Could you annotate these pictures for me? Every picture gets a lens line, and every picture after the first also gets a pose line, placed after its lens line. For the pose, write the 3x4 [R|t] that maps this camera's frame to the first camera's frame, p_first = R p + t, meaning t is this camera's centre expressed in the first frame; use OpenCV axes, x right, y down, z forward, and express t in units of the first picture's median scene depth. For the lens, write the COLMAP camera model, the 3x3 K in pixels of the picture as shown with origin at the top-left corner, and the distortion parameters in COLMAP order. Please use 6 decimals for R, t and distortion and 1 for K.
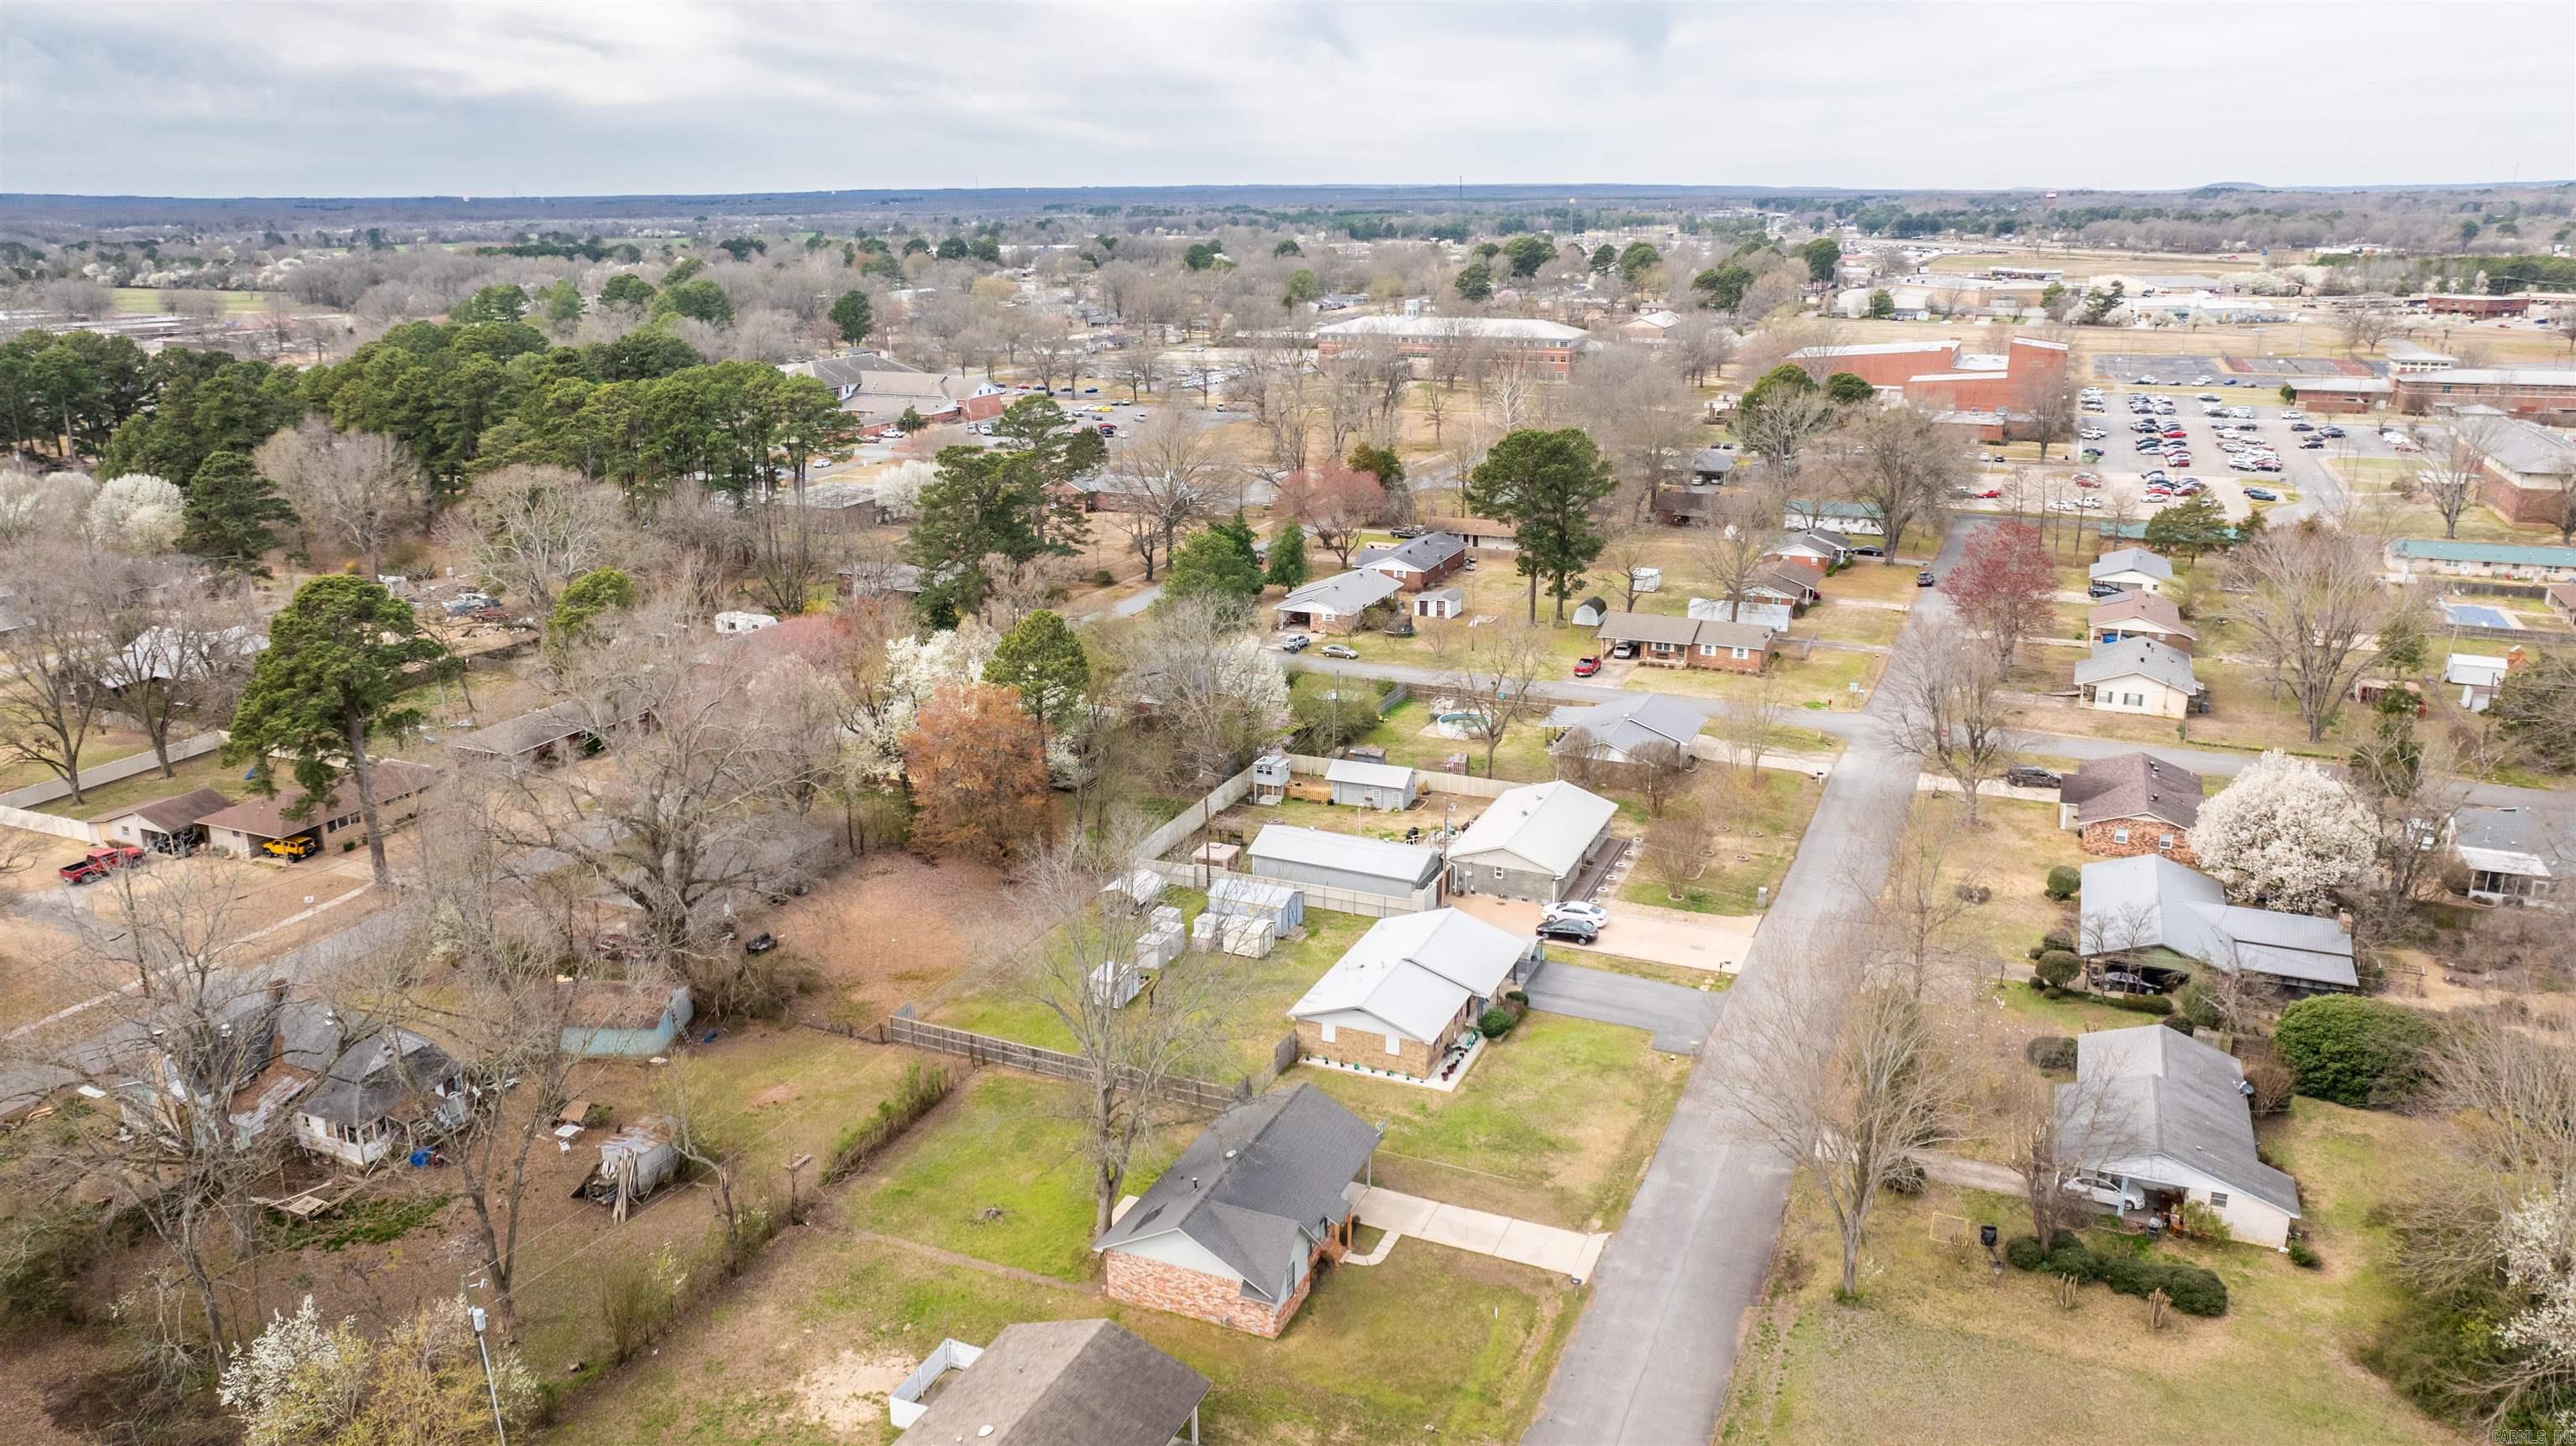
lens RADIAL K [[1797.3, 0, 1311.2], [0, 1797.3, 731.8], [0, 0, 1]] dist [-0.032529, 0.015146]
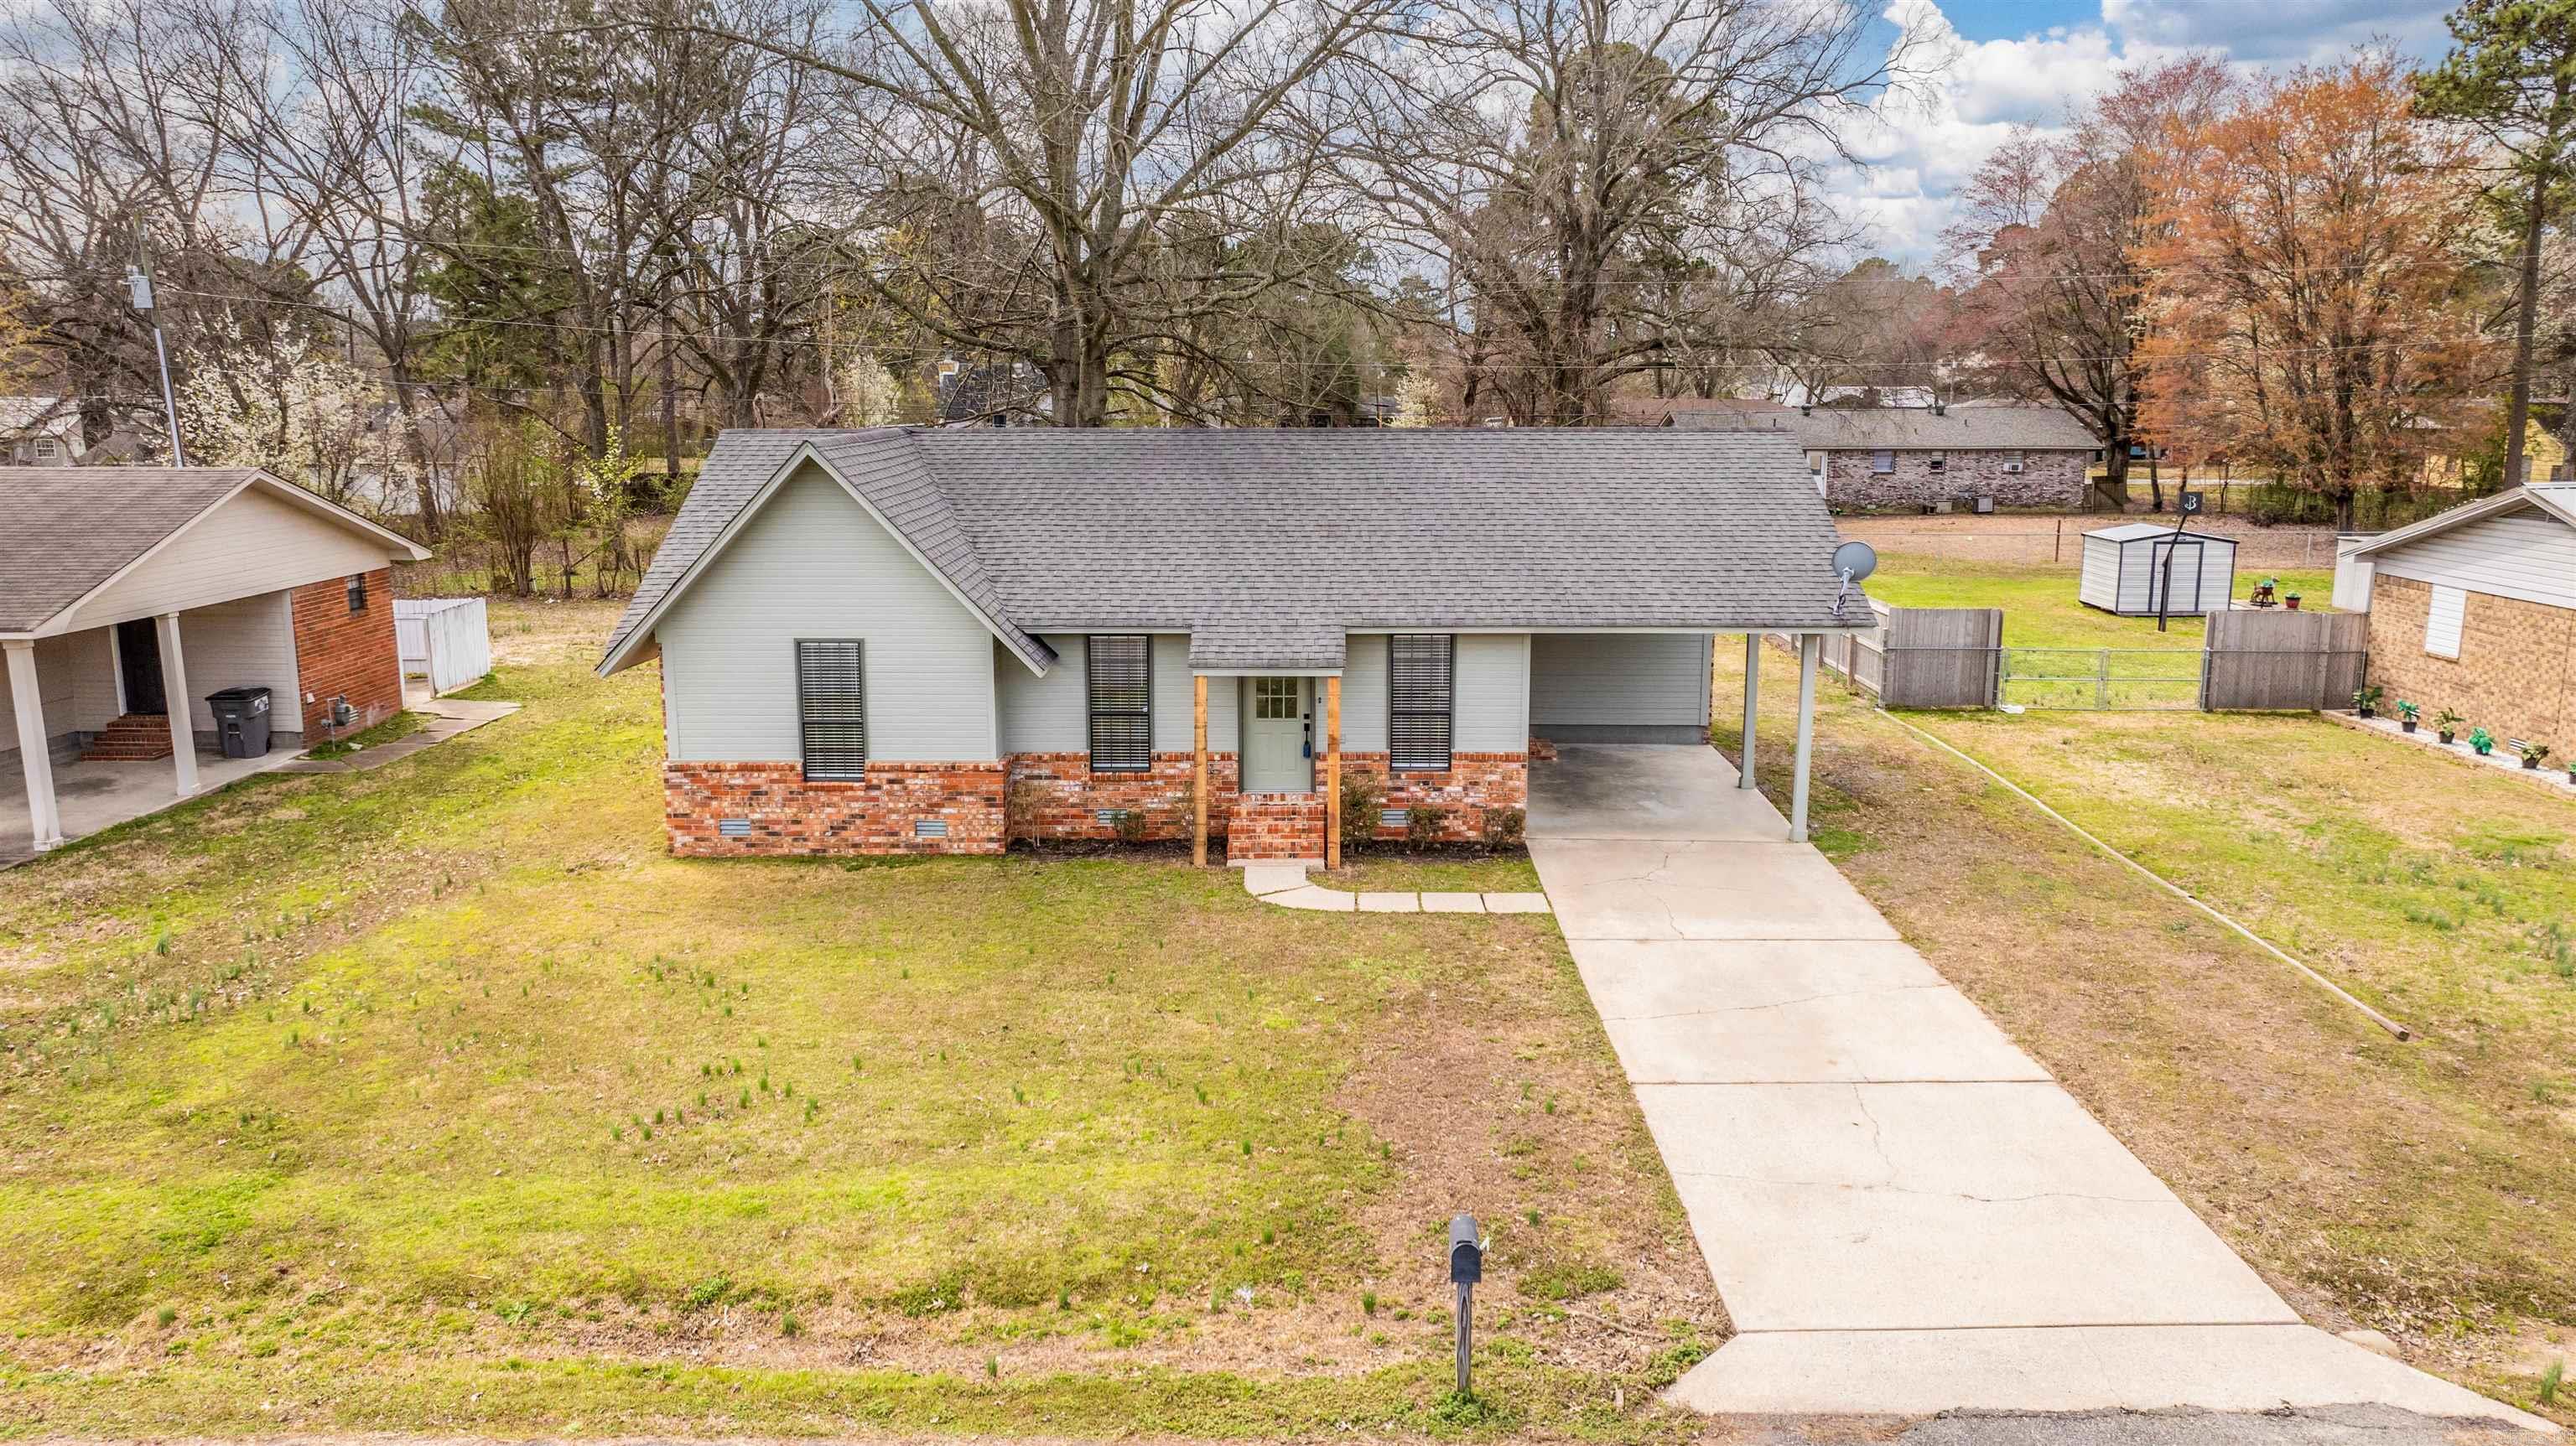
lens RADIAL K [[1797.3, 0, 1280.9], [0, 1797.3, 720.0], [0, 0, 1]] dist [-0.032529, 0.015146]
pose [[0.369624, 0.170659, -0.913375, 0.228653], [-0.259491, 0.962837, 0.074890, 0.242004], [0.892212, 0.209331, 0.400173, 0.851033]]
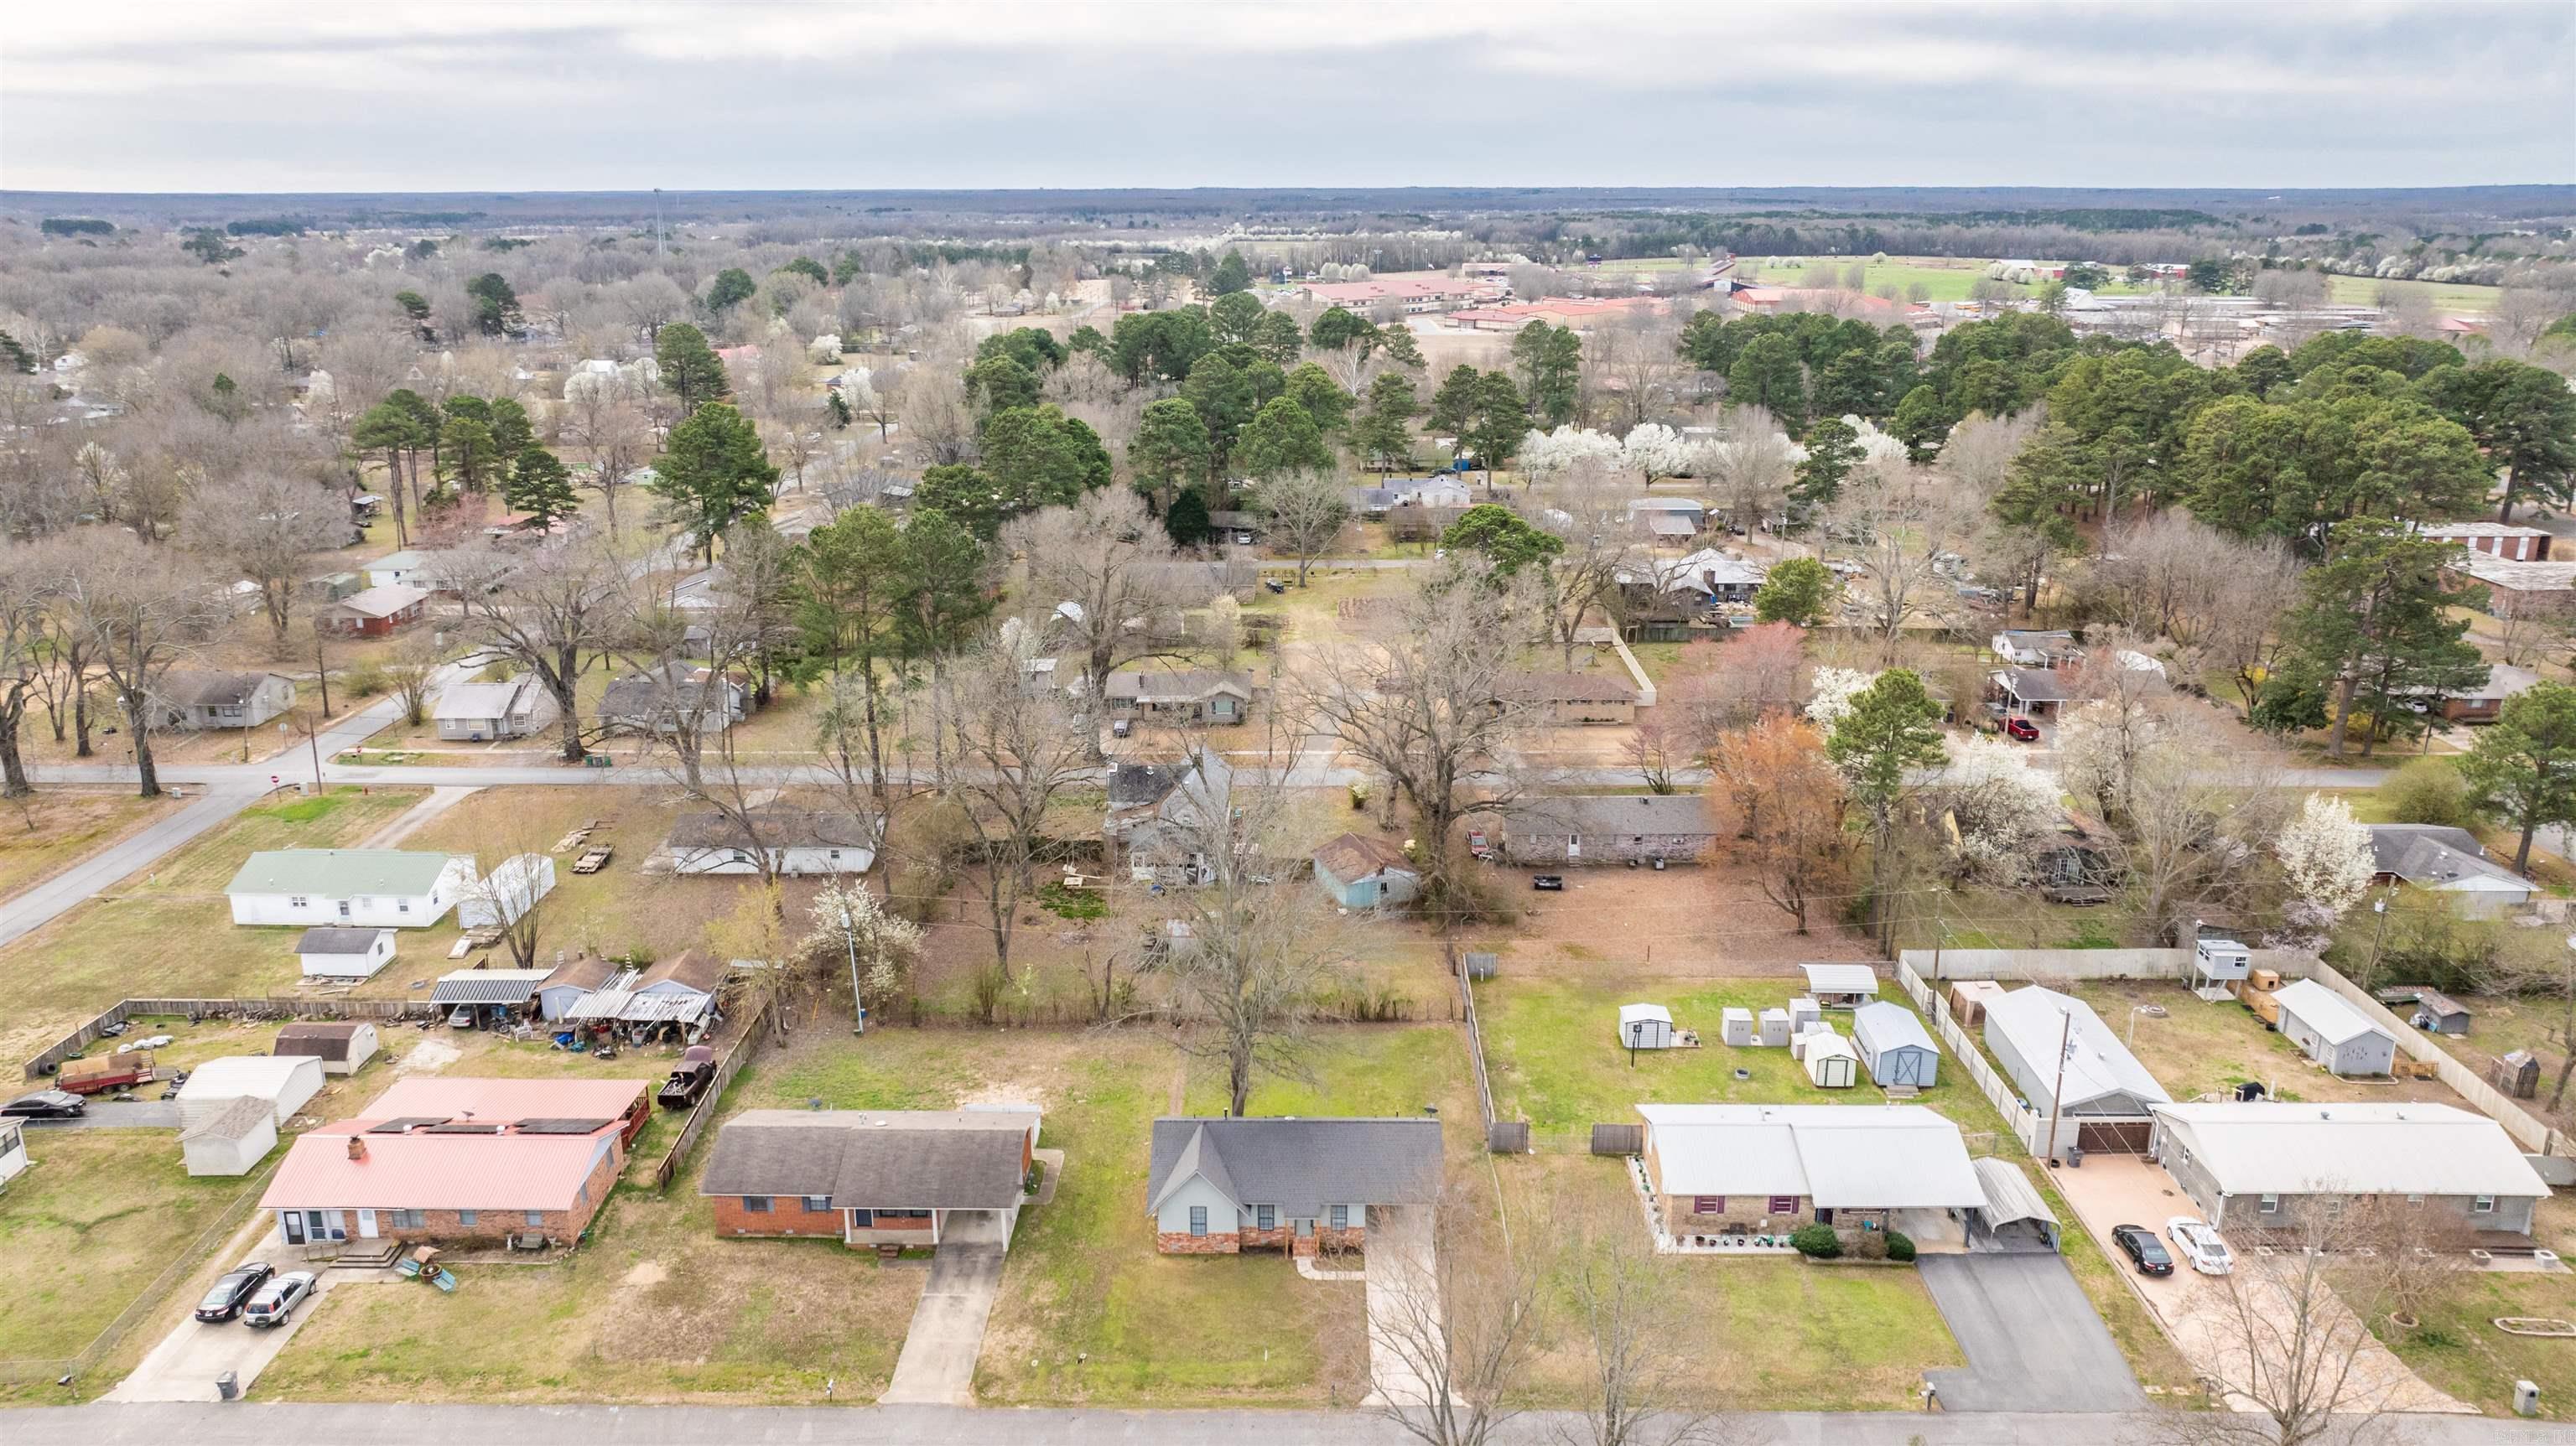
lens RADIAL K [[1797.3, 0, 1300.4], [0, 1797.3, 713.8], [0, 0, 1]] dist [-0.032529, 0.015146]
pose [[0.382543, 0.259510, -0.886744, 0.822112], [-0.262880, 0.950649, 0.164805, -0.173643], [0.885751, 0.170062, 0.431884, 0.464345]]
